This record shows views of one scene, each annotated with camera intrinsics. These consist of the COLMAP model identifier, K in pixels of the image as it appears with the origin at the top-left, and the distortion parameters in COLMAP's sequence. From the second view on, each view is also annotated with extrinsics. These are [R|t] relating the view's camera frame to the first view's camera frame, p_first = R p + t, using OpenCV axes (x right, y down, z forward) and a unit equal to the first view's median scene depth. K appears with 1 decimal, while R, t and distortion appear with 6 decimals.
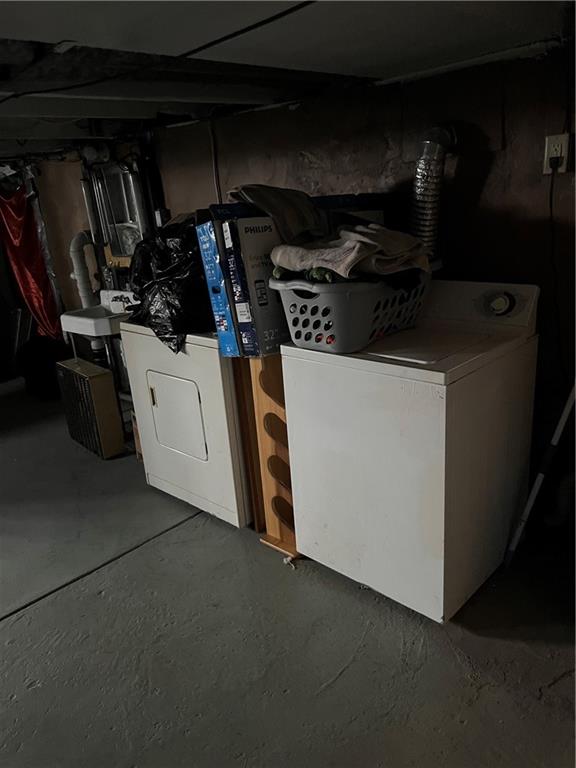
lens RADIAL K [[588.4, 0, 288.8], [0, 588.4, 385.3], [0, 0, 1]] dist [0.034869, -0.002021]
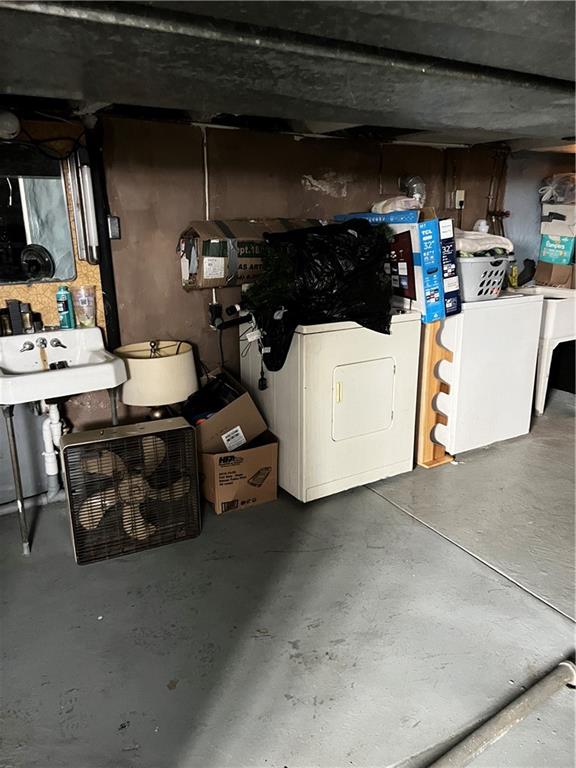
lens RADIAL K [[588.4, 0, 286.0], [0, 588.4, 386.7], [0, 0, 1]] dist [0.034869, -0.002021]
pose [[0.227768, -0.184297, 0.956115, -1.544212], [0.304970, 0.946023, 0.109701, -0.166053], [-0.924724, 0.266600, 0.271679, 1.039397]]
